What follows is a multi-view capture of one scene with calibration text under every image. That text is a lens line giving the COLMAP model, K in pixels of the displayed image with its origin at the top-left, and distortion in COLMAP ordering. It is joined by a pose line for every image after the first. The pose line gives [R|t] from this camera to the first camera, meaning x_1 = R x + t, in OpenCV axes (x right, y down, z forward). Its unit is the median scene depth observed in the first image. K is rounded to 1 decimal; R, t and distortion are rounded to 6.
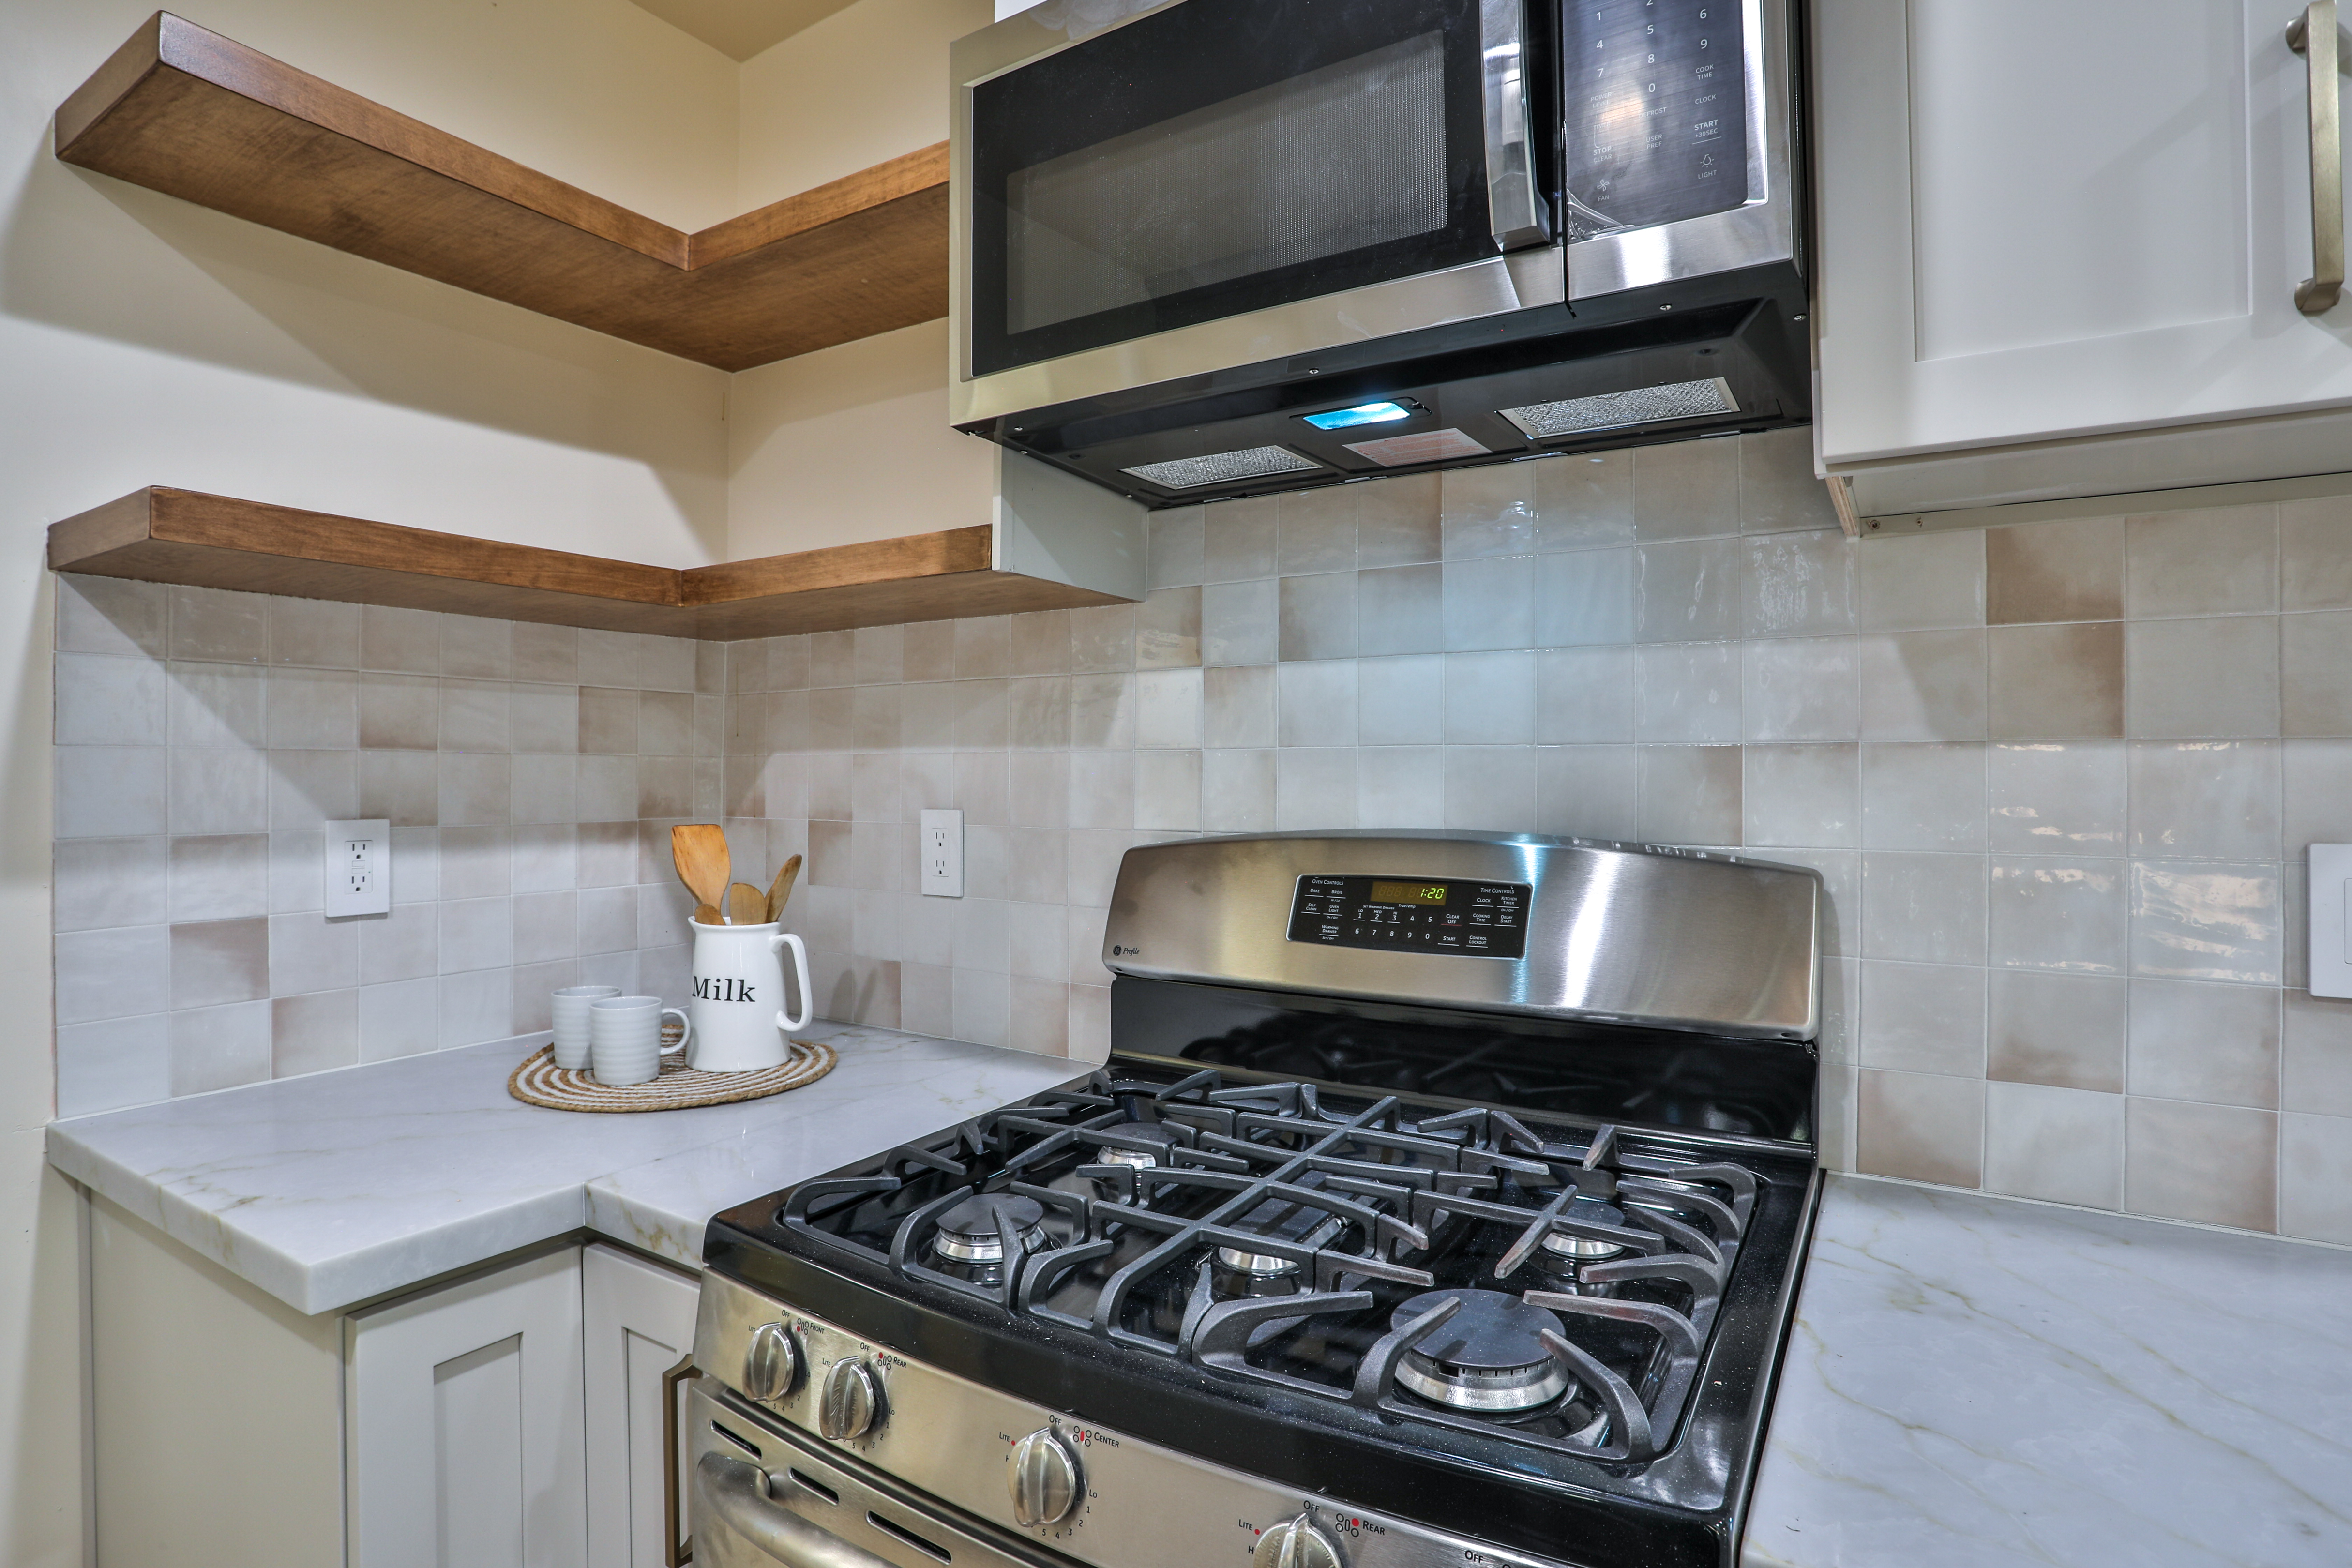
lens RADIAL K [[1213.0, 0, 1171.9], [0, 1213.0, 770.6], [0, 0, 1]] dist [-0.073213, 0.027651]
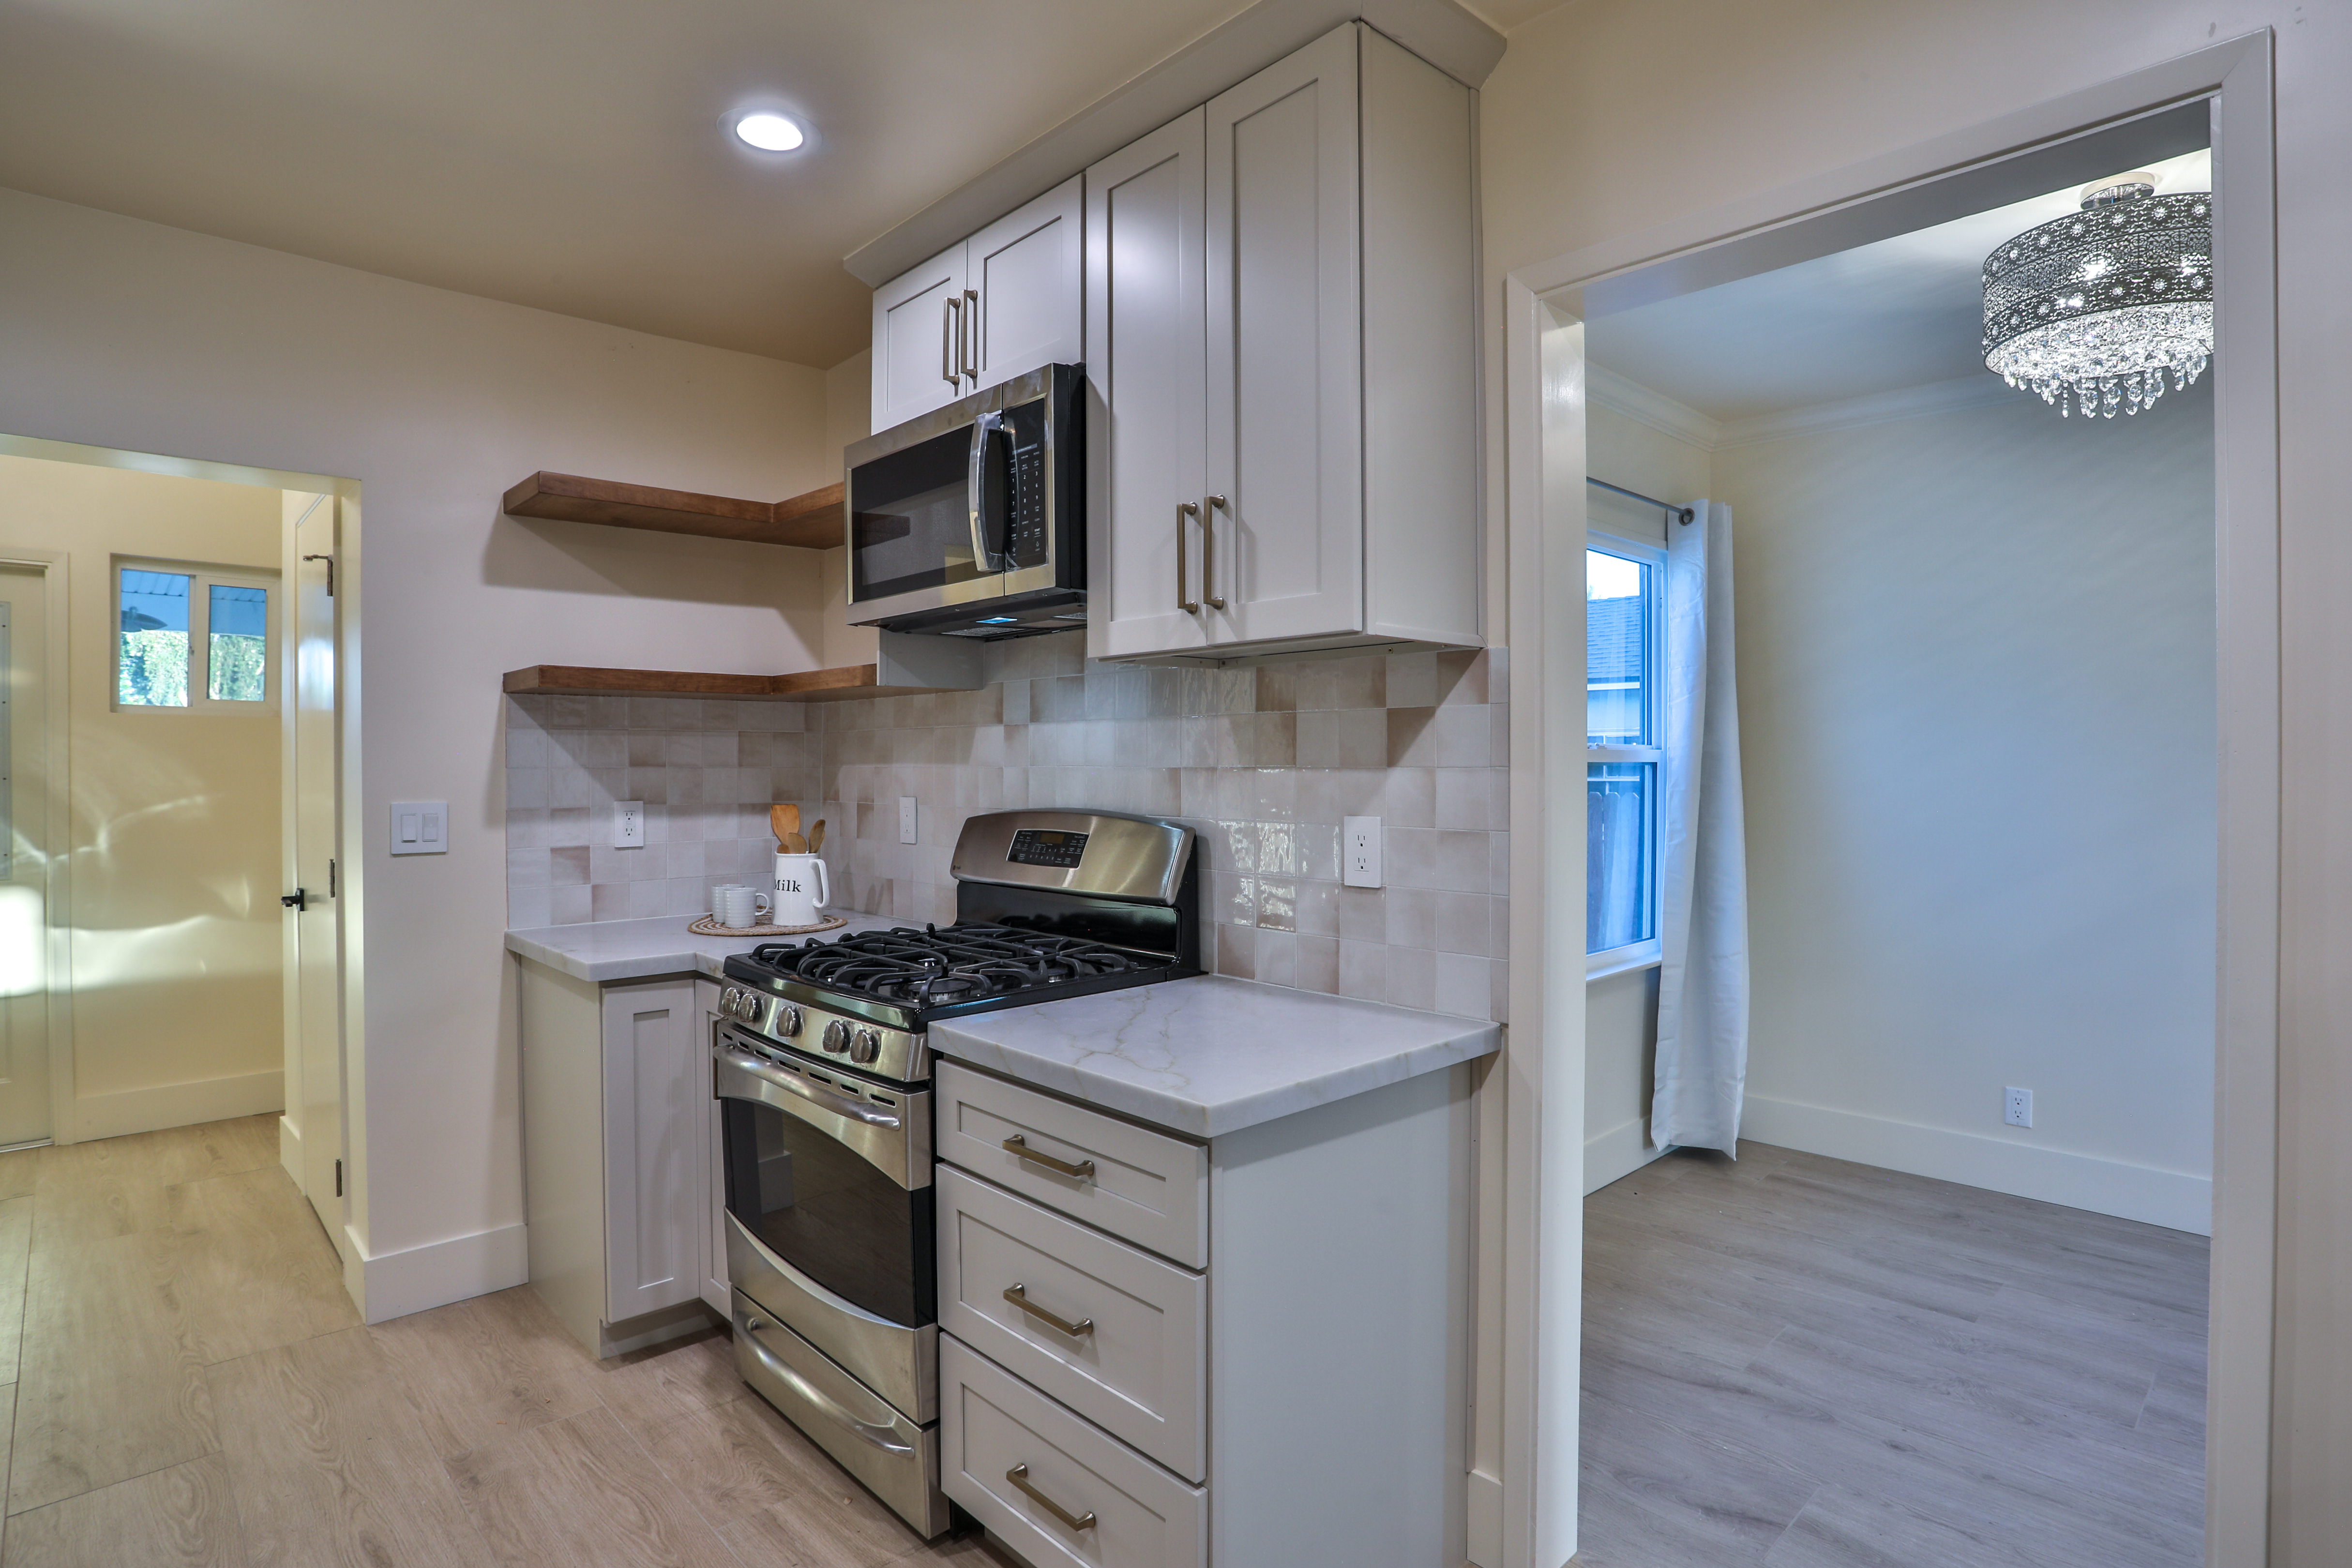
lens RADIAL K [[1213.0, 0, 1161.9], [0, 1213.0, 769.2], [0, 0, 1]] dist [-0.073213, 0.027651]
pose [[0.967612, -0.002062, -0.252434, 0.797096], [0.004418, 0.999952, 0.008766, -0.031064], [0.252403, -0.009597, 0.967574, -0.854415]]
